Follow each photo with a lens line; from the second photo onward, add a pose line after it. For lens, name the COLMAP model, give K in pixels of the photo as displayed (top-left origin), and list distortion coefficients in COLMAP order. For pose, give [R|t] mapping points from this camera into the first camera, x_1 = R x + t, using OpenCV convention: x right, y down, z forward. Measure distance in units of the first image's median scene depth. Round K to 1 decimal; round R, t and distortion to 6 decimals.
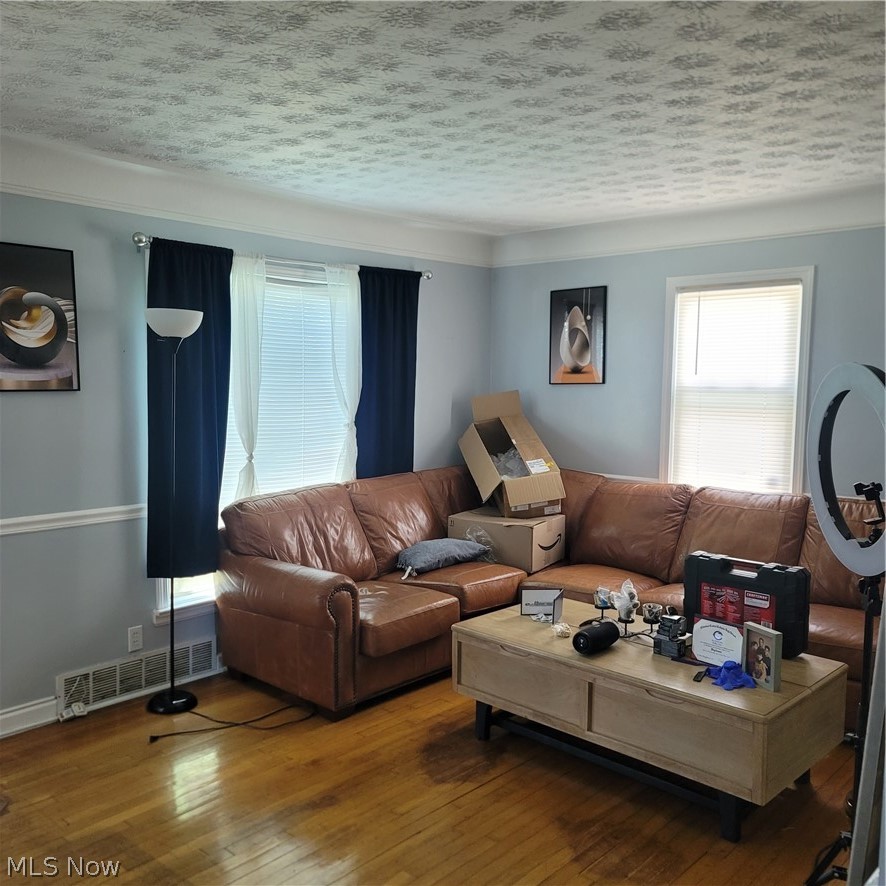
lens RADIAL K [[865.8, 0, 443.2], [0, 865.8, 447.2], [0, 0, 1]] dist [0.060772, 0.000000]
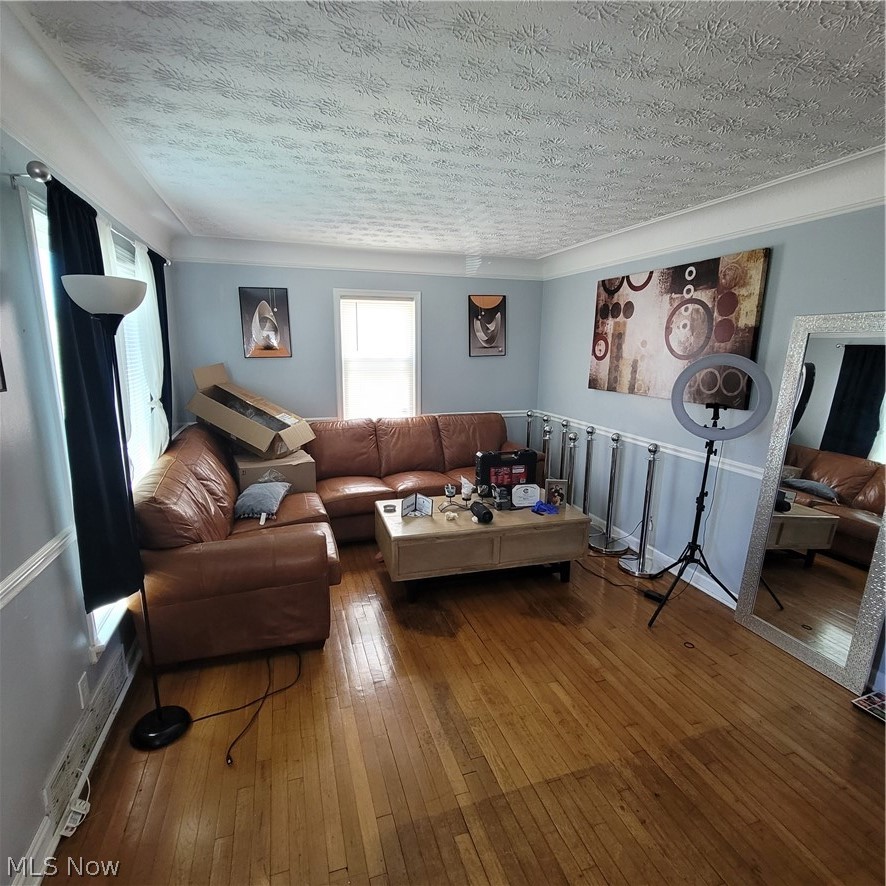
lens RADIAL K [[482.0, 0, 439.7], [0, 482.0, 441.8], [0, 0, 1]] dist [-0.003314, 0.000045]
pose [[0.504161, -0.168040, 0.847104, -0.468148], [0.069712, 0.985605, 0.154025, -0.048233], [-0.860792, -0.018600, 0.508618, 0.439972]]
